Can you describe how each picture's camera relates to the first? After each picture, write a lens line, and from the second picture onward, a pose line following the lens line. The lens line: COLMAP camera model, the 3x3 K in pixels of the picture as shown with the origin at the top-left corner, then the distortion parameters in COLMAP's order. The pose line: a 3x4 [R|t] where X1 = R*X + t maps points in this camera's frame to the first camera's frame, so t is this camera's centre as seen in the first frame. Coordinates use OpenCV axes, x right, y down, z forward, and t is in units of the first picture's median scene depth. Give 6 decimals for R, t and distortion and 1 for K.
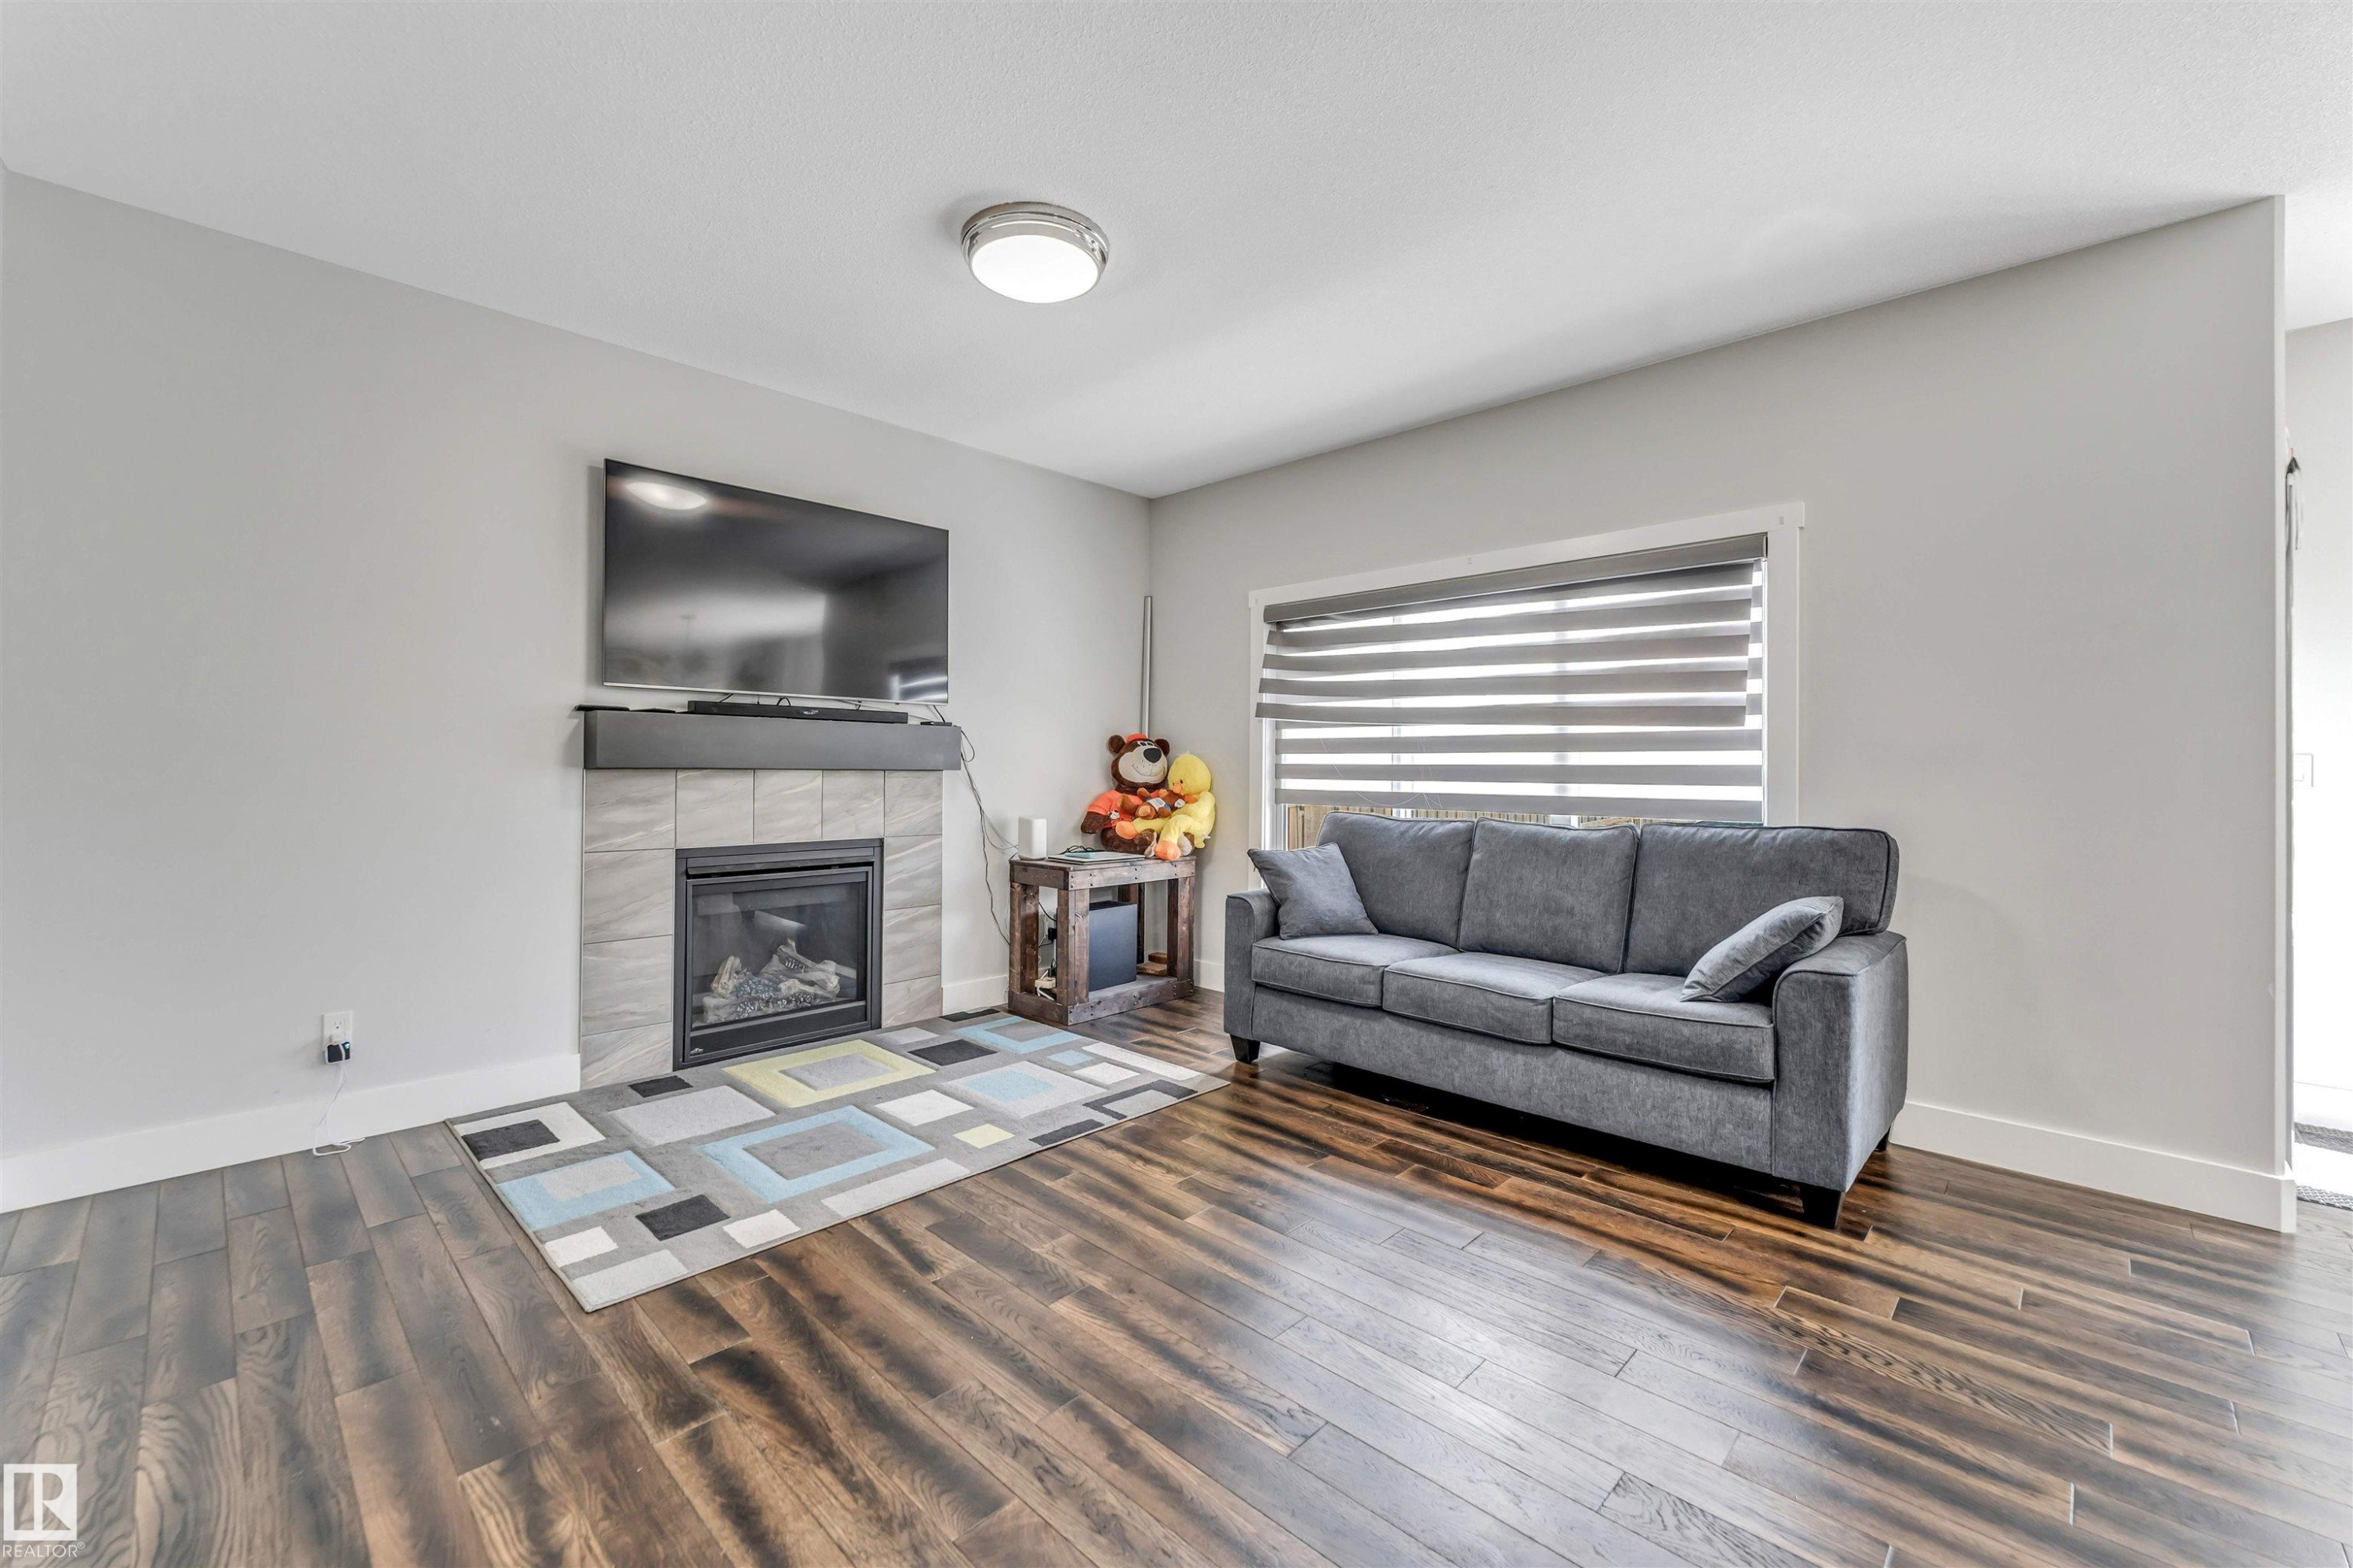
lens RADIAL K [[954.0, 0, 1168.5], [0, 954.0, 770.9], [0, 0, 1]] dist [-0.002881, -0.001170]
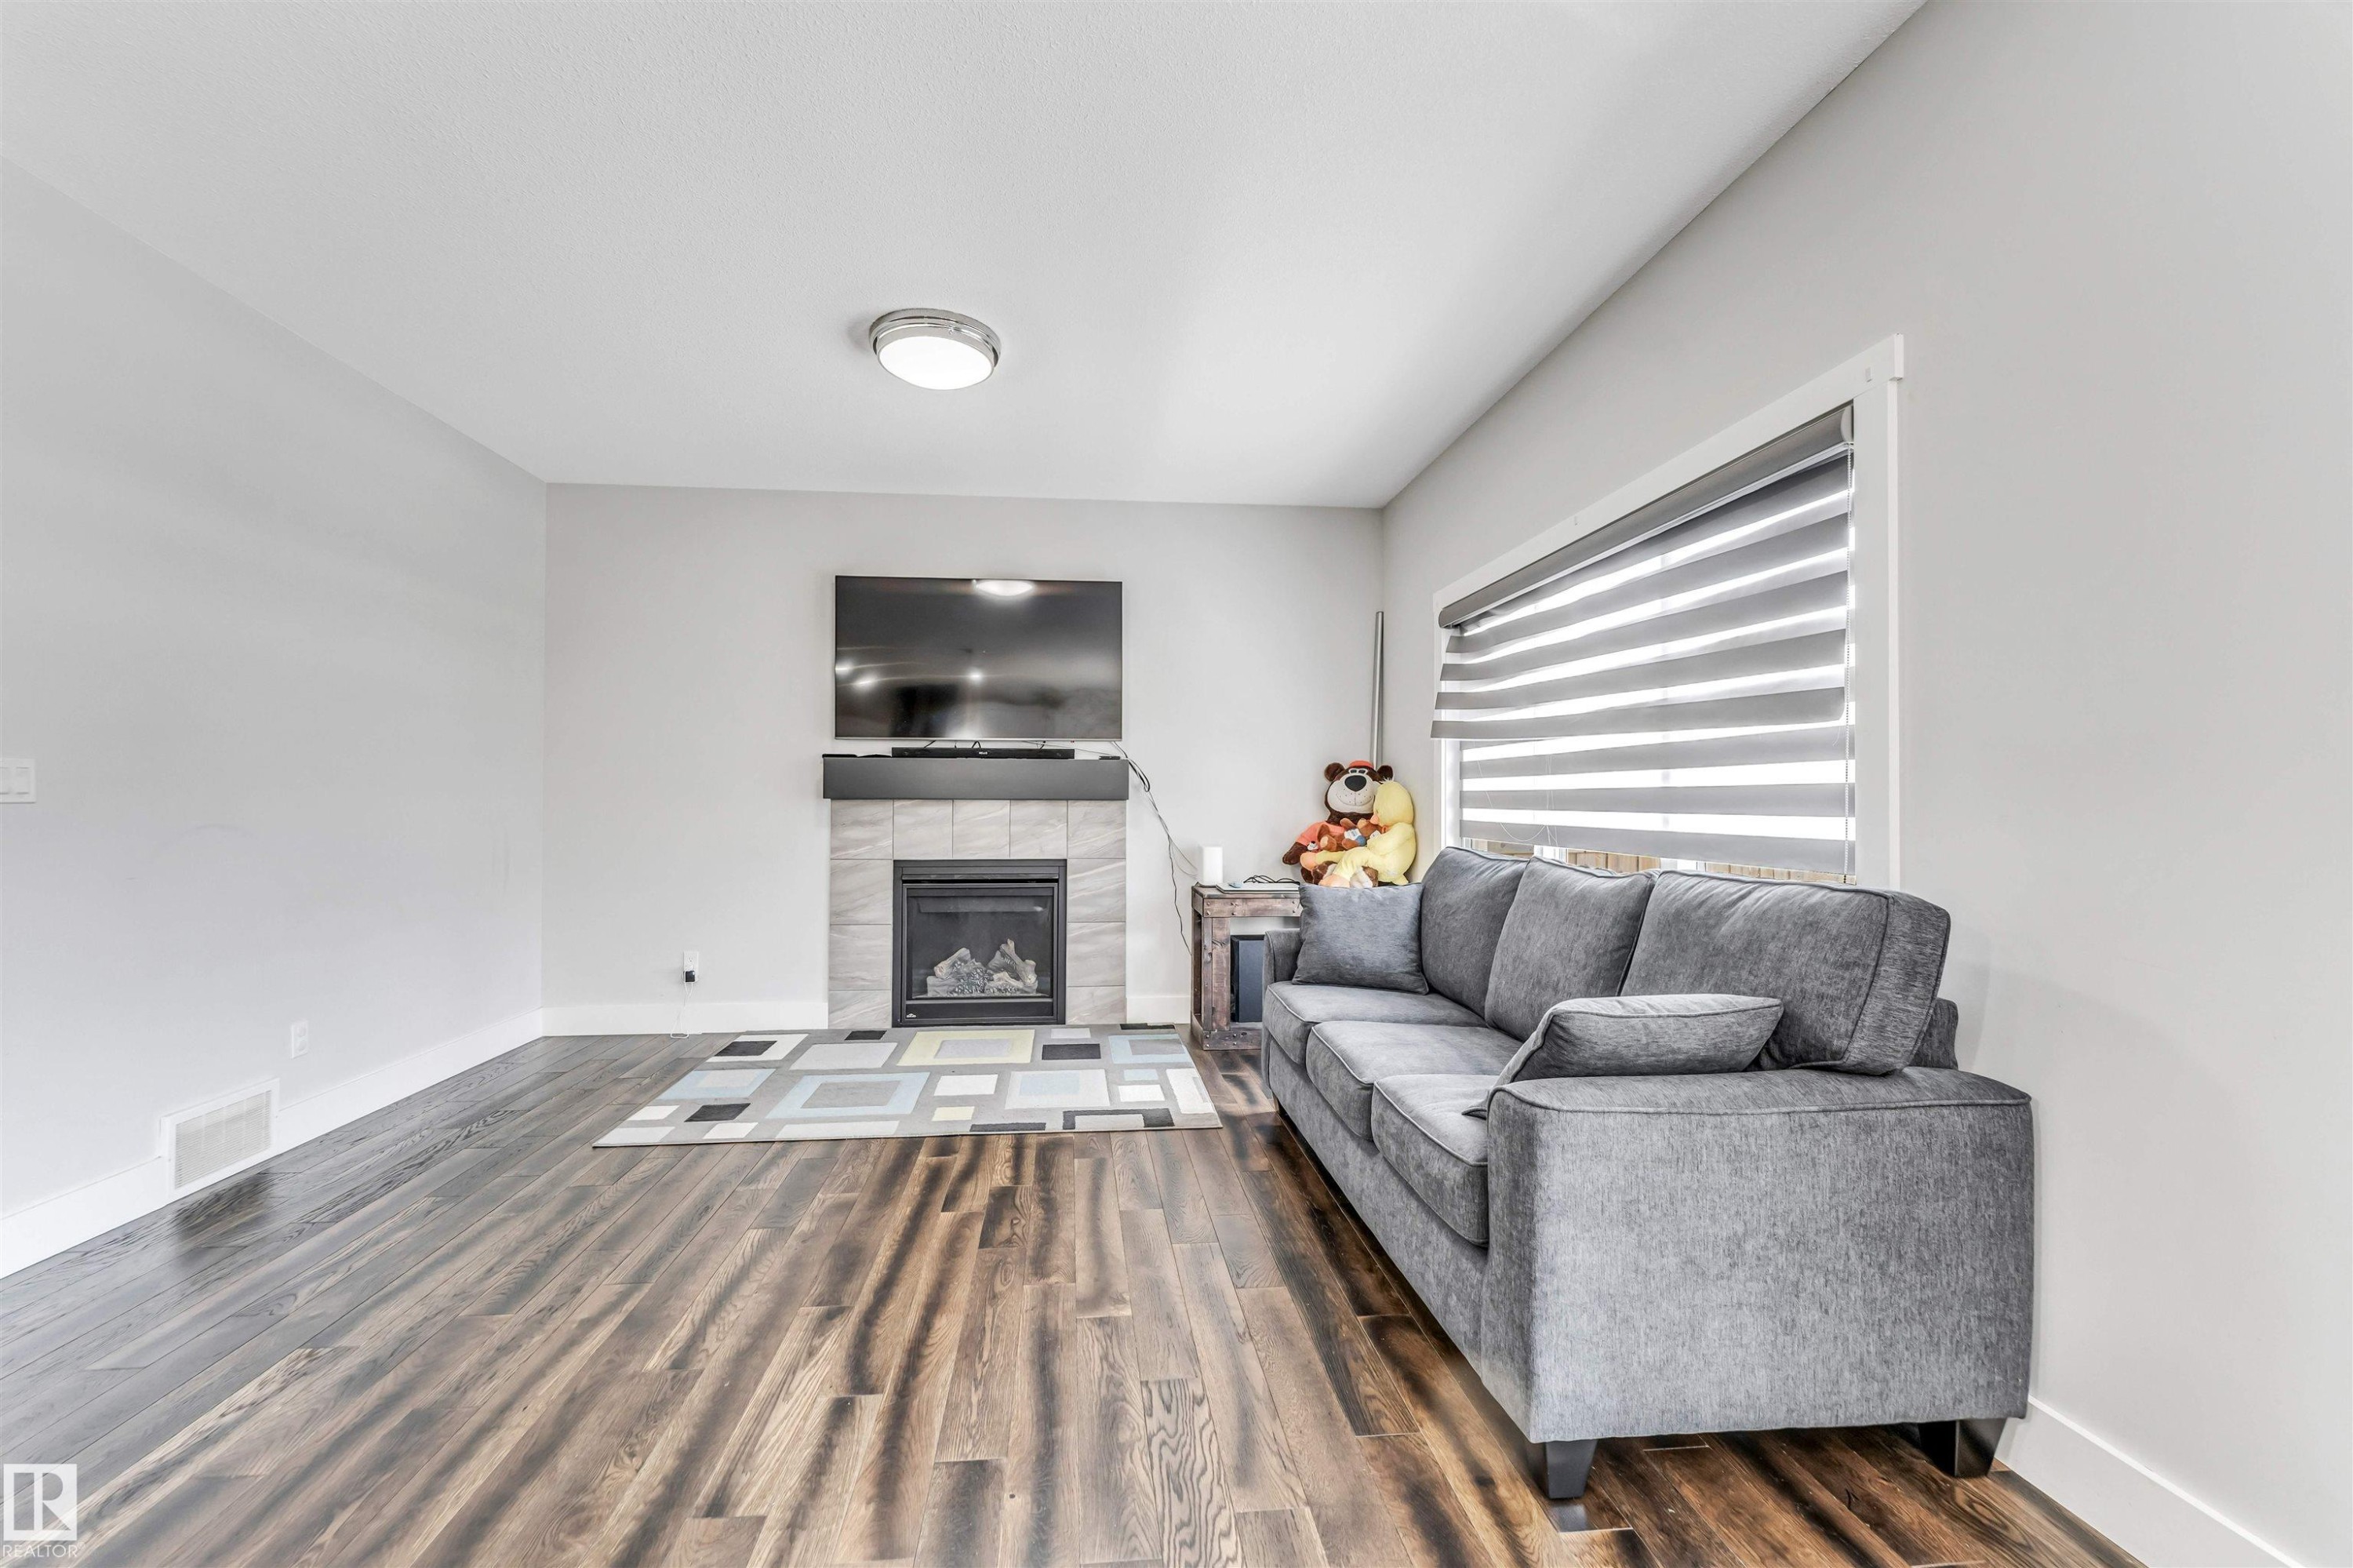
lens RADIAL K [[954.0, 0, 1157.7], [0, 954.0, 801.3], [0, 0, 1]] dist [-0.002881, -0.001170]
pose [[0.763607, -0.004354, -0.645666, 0.593664], [0.001868, 0.999988, -0.004534, 0.007067], [0.645678, 0.002256, 0.763606, 0.218512]]
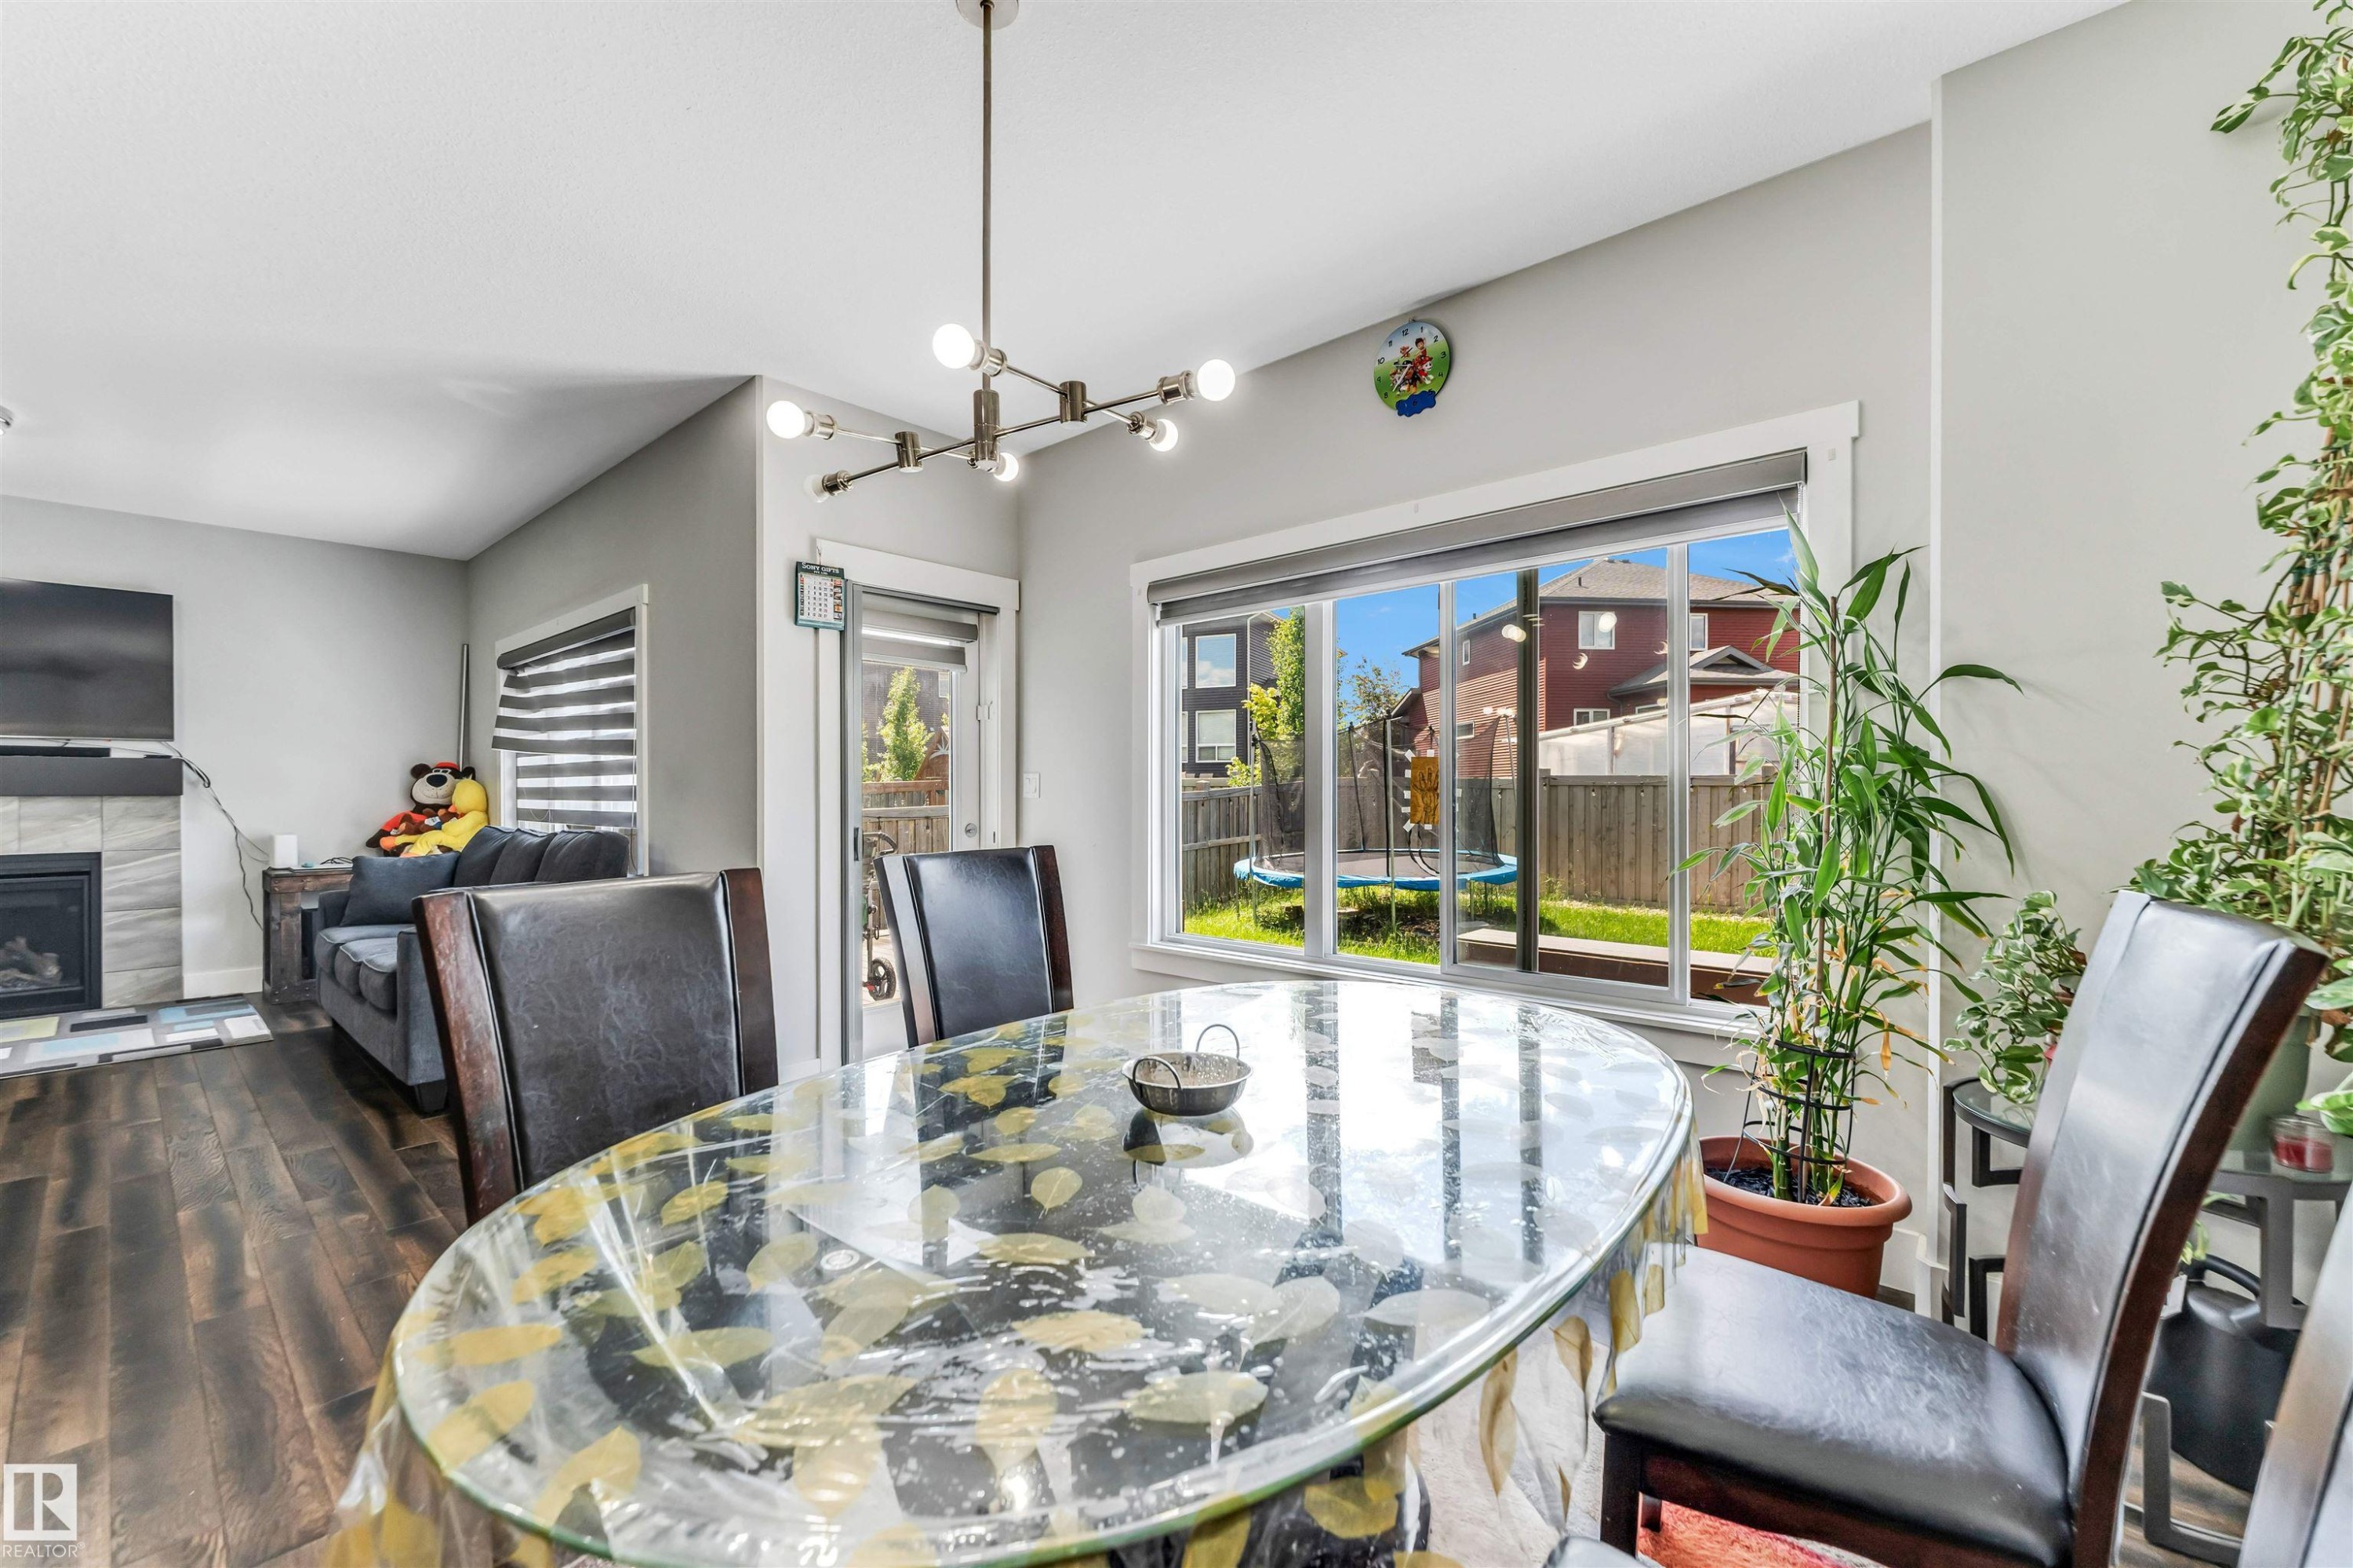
lens RADIAL K [[954.0, 0, 1160.5], [0, 954.0, 795.9], [0, 0, 1]] dist [-0.002881, -0.001170]
pose [[0.999176, -0.011465, 0.038937, 1.128272], [0.011270, 0.999923, 0.005217, 0.008819], [-0.038994, -0.004774, 0.999228, -0.289670]]
